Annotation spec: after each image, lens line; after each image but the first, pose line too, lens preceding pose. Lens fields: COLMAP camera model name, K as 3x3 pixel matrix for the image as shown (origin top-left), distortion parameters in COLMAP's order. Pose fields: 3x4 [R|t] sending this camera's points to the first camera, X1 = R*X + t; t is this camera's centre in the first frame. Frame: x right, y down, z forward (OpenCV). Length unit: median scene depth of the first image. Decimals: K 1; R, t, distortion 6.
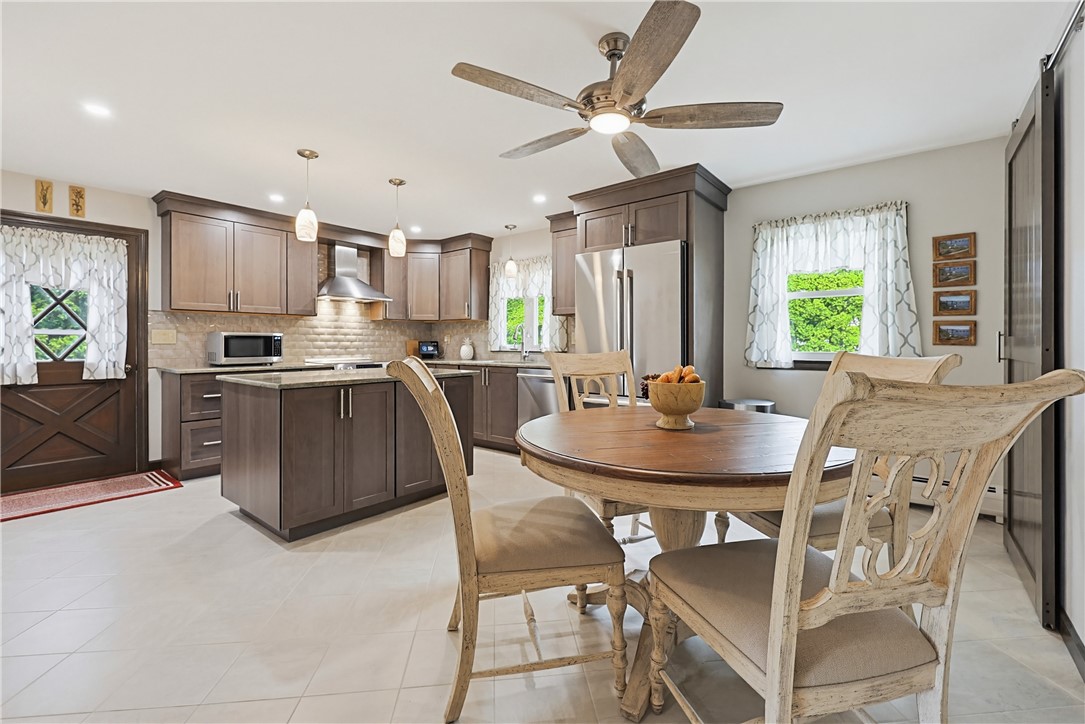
lens RADIAL K [[466.8, 0, 540.2], [0, 466.8, 341.4], [0, 0, 1]] dist [0.000267, 0.000047]
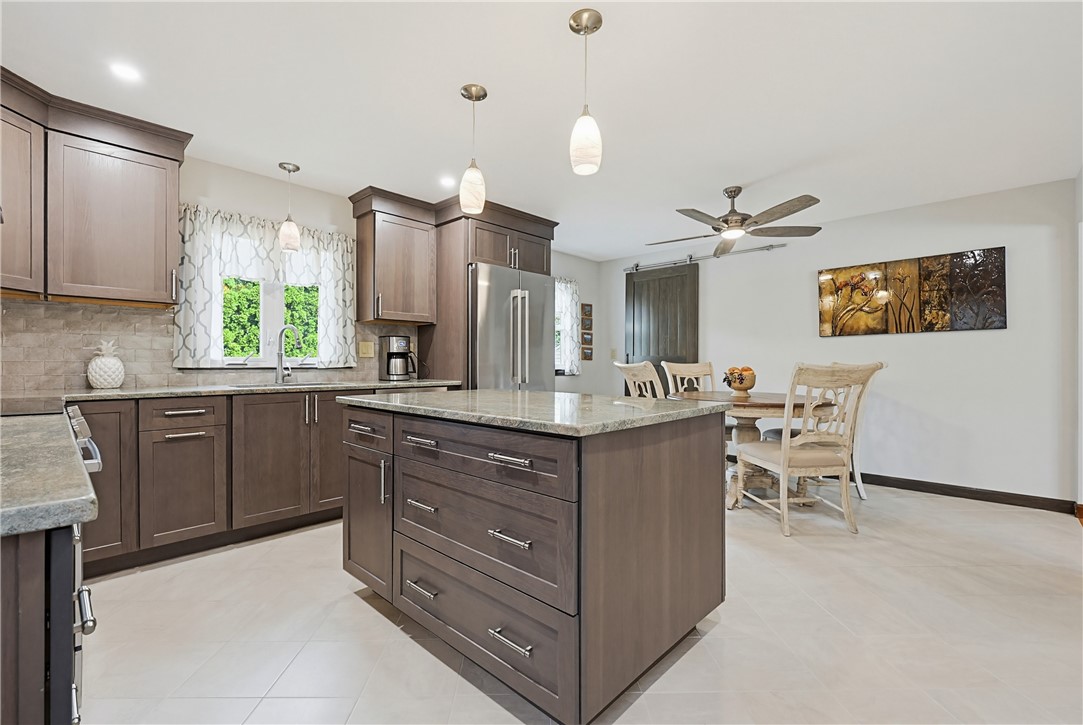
lens RADIAL K [[473.9, 0, 541.5], [0, 473.9, 362.5], [0, 0, 1]] dist [-0.000676, -0.000144]
pose [[0.071631, 0.002600, 0.997428, -0.859254], [-0.004634, 0.999987, -0.002274, 0.018394], [-0.997420, -0.004459, 0.071642, 0.799598]]
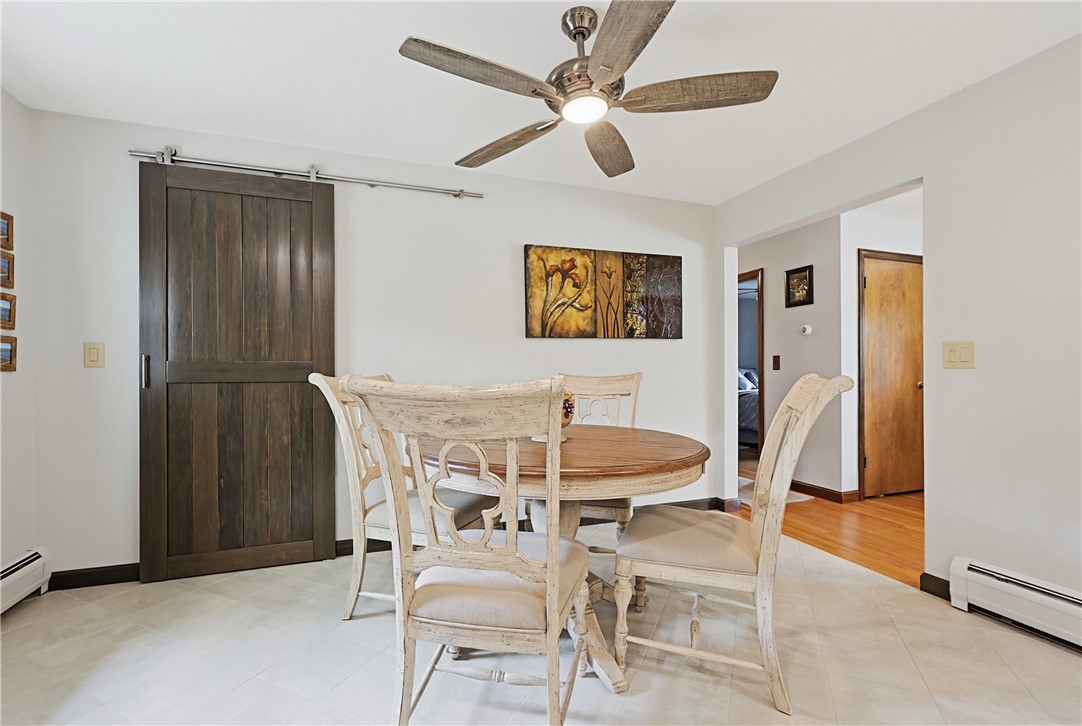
lens RADIAL K [[477.2, 0, 539.9], [0, 477.2, 373.2], [0, 0, 1]] dist [-0.001541, -0.000160]
pose [[-0.853232, 0.002649, 0.521525, -0.120859], [0.003923, 0.999991, 0.001338, 0.010764], [-0.521517, 0.003187, -0.853235, 0.901026]]
